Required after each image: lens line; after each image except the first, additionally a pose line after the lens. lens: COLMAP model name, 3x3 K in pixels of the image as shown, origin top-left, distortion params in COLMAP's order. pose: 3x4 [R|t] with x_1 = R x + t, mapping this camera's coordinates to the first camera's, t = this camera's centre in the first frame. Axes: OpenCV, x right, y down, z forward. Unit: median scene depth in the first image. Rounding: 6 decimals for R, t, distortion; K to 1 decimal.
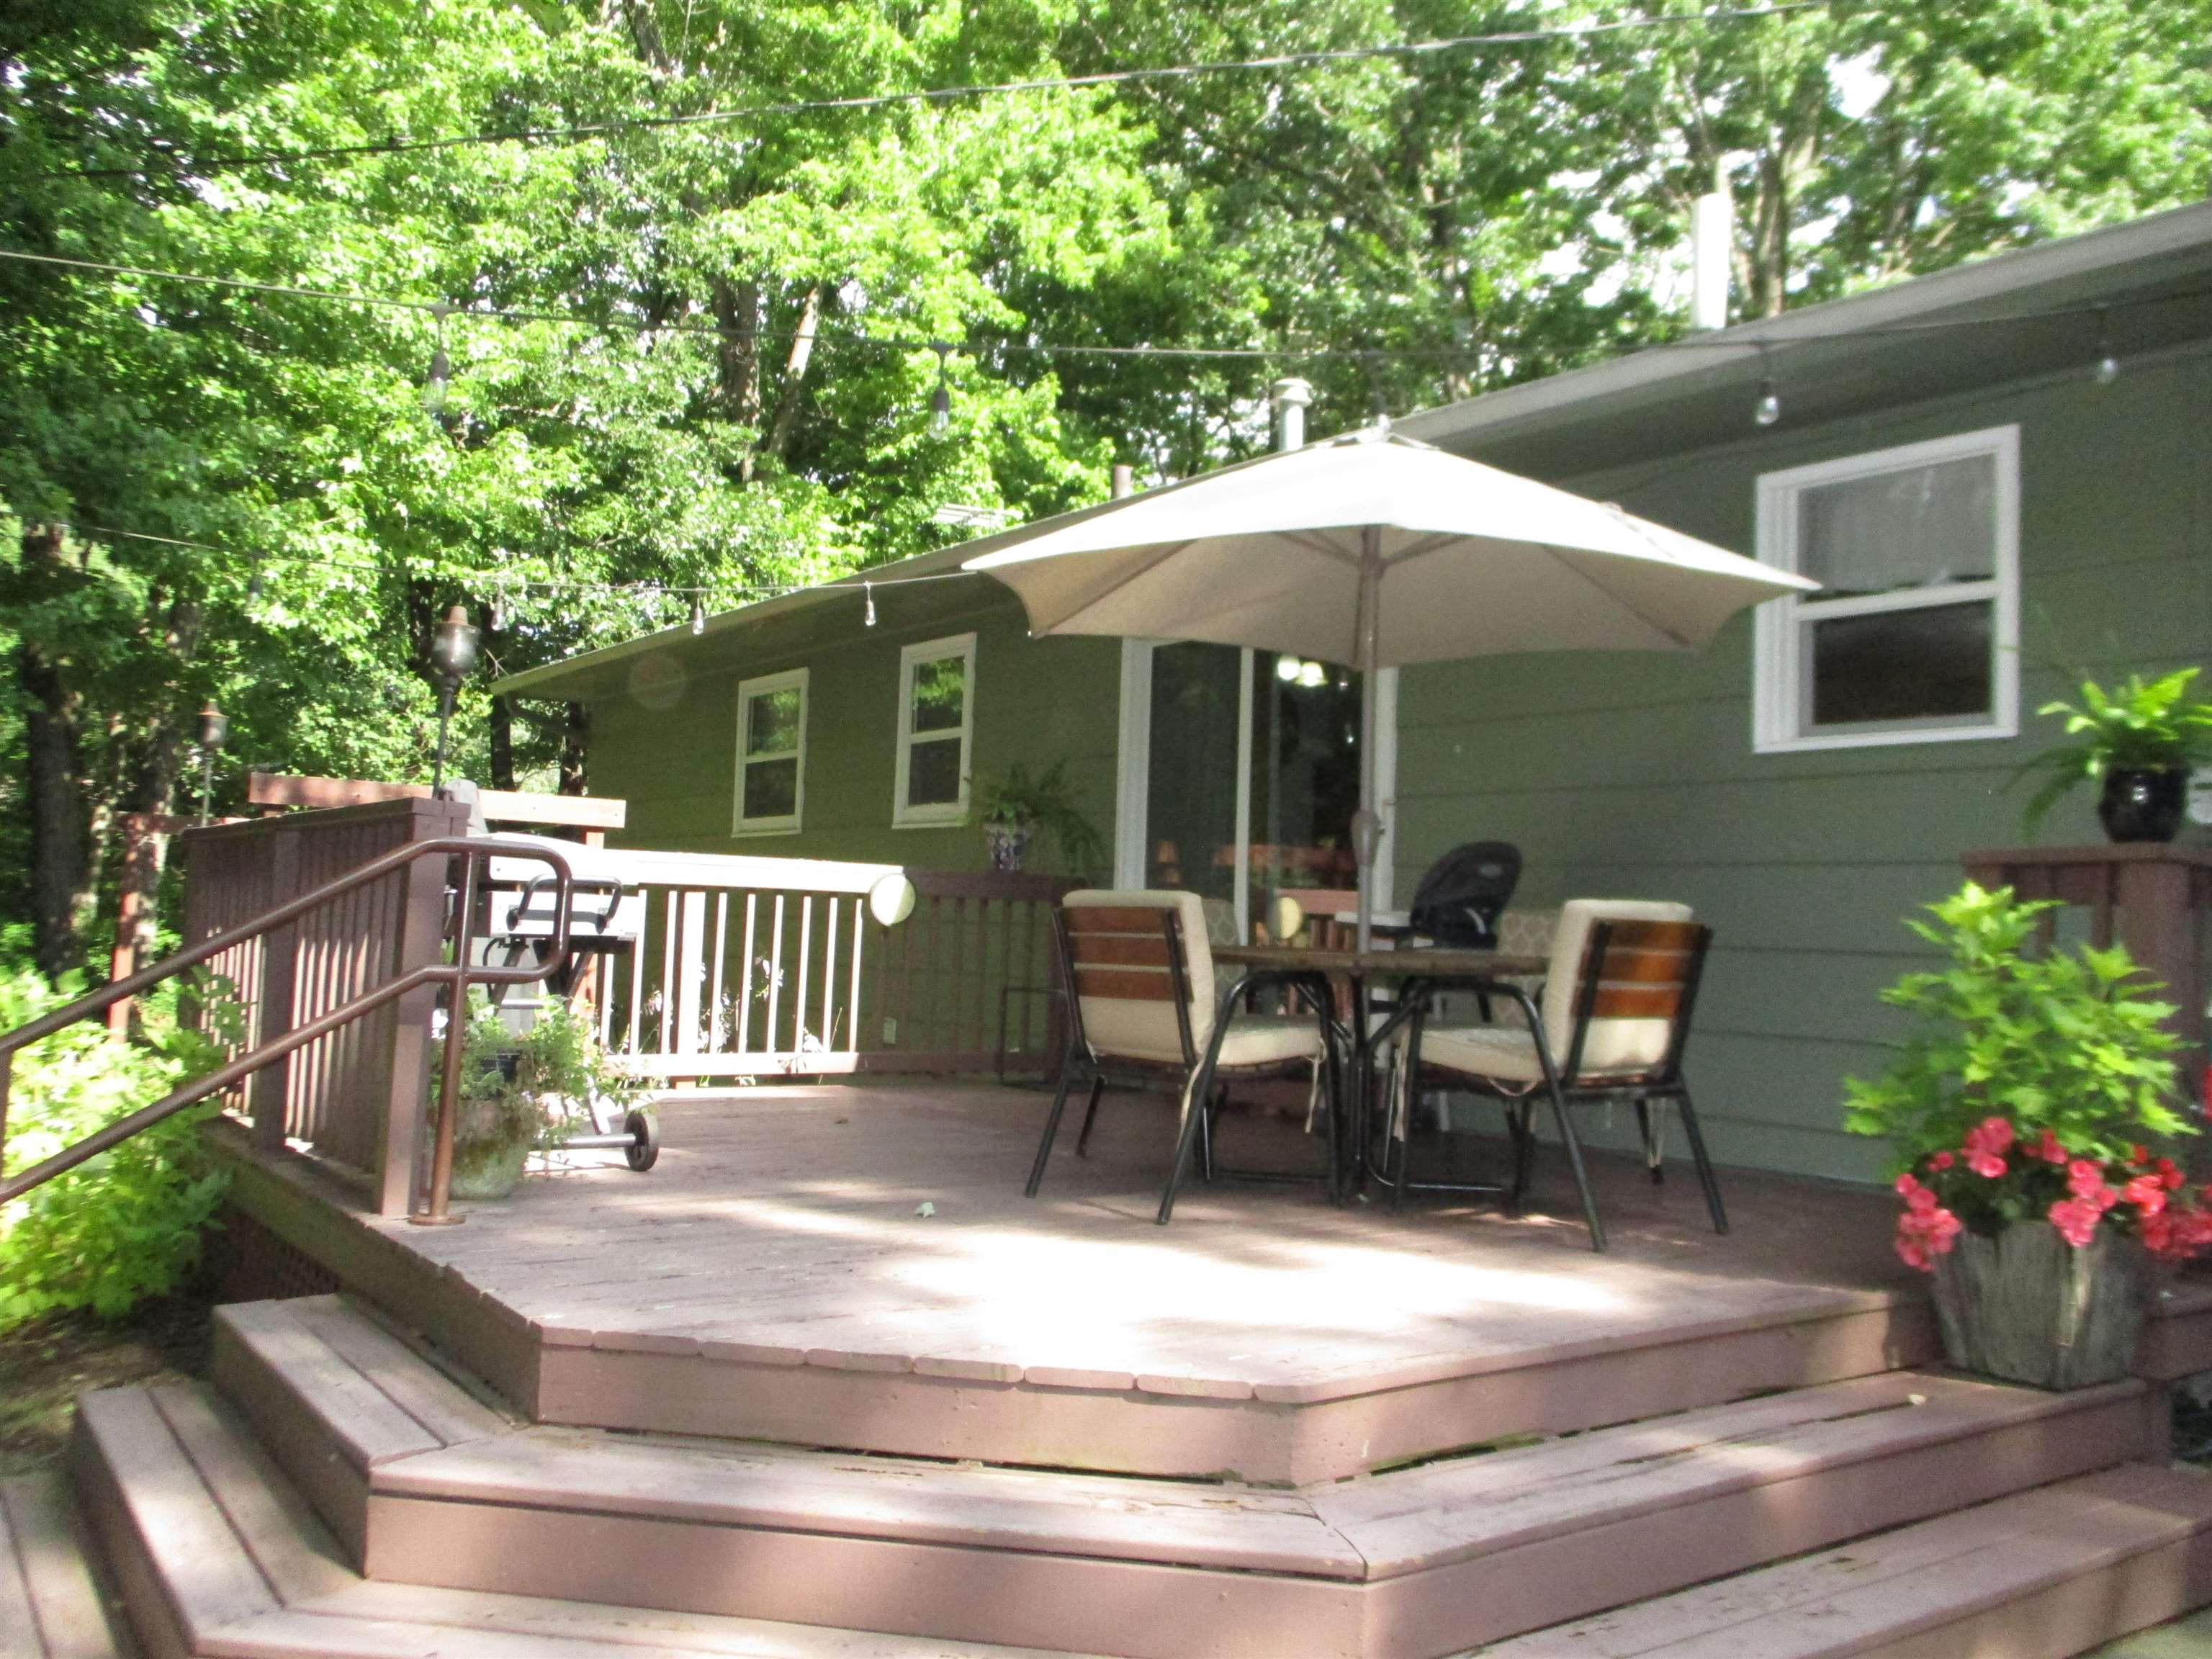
lens RADIAL K [[1871.4, 0, 1120.0], [0, 1871.4, 821.8], [0, 0, 1]] dist [-0.012025, 0.012848]
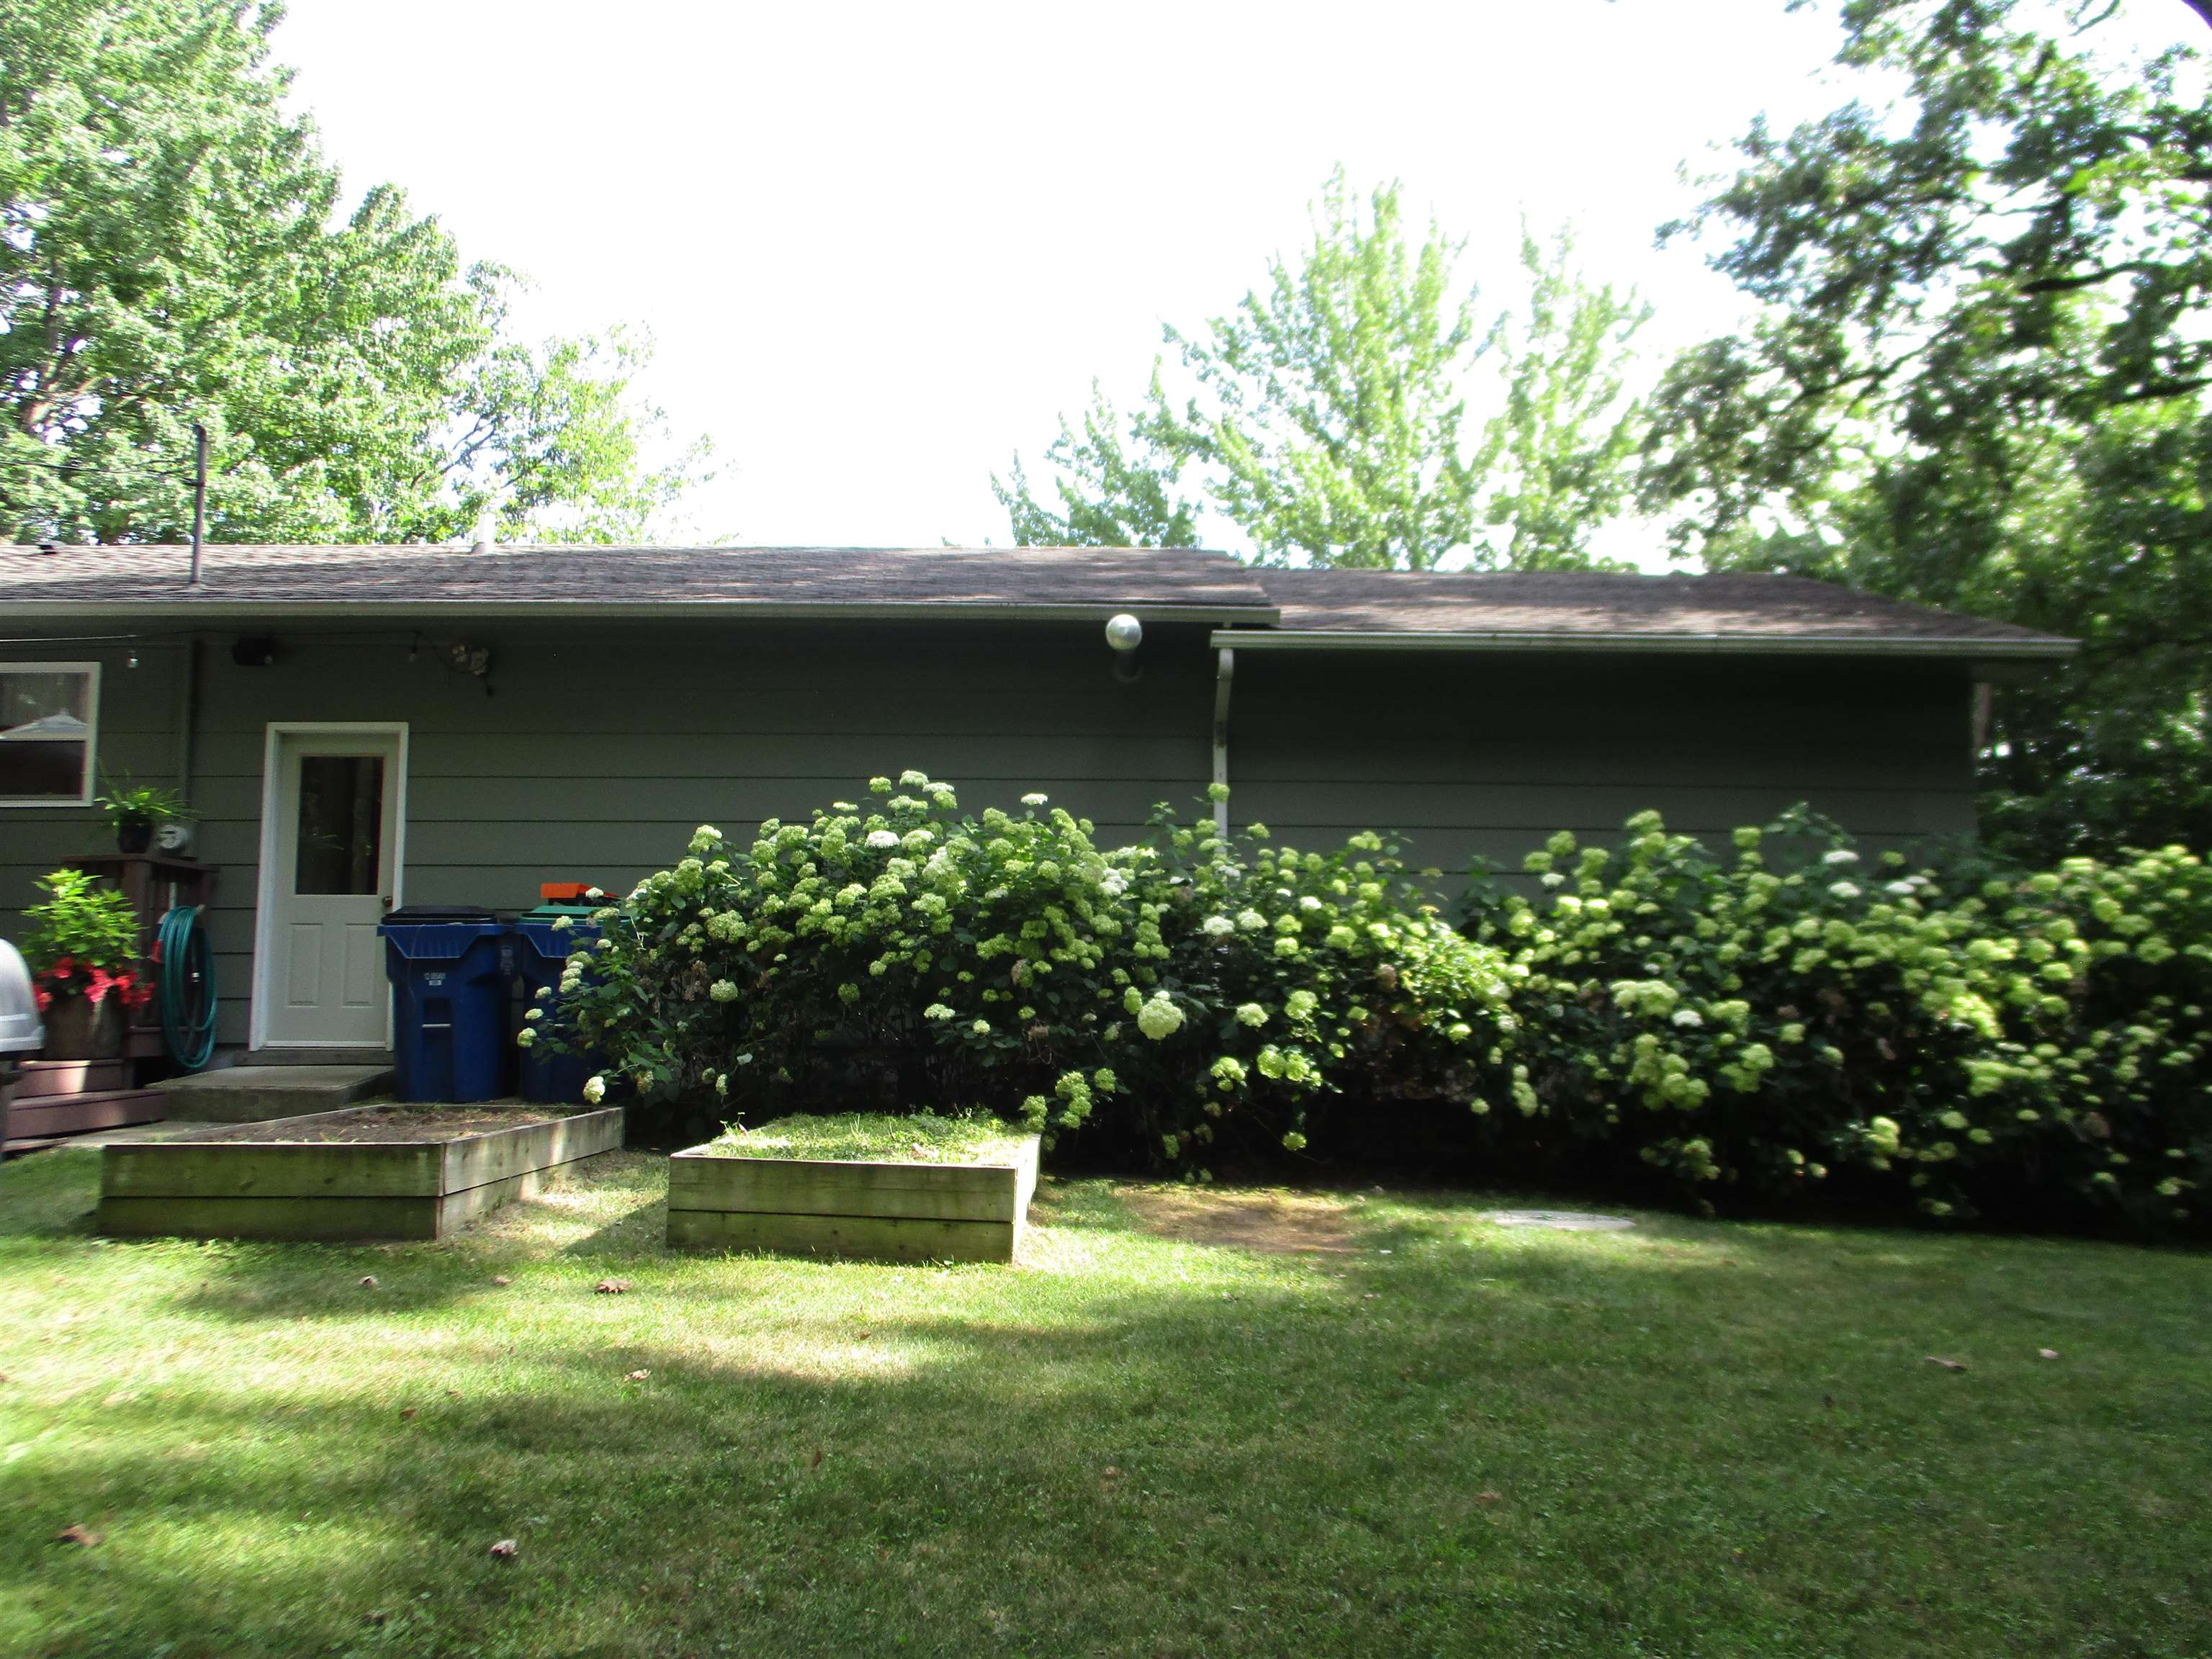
lens RADIAL K [[1871.4, 0, 1109.1], [0, 1871.4, 823.1], [0, 0, 1]] dist [-0.012025, 0.012848]
pose [[0.604709, 0.046743, 0.795074, -0.444646], [-0.030791, 0.998902, -0.035307, 0.012036], [-0.795851, -0.003131, 0.605484, -1.053709]]
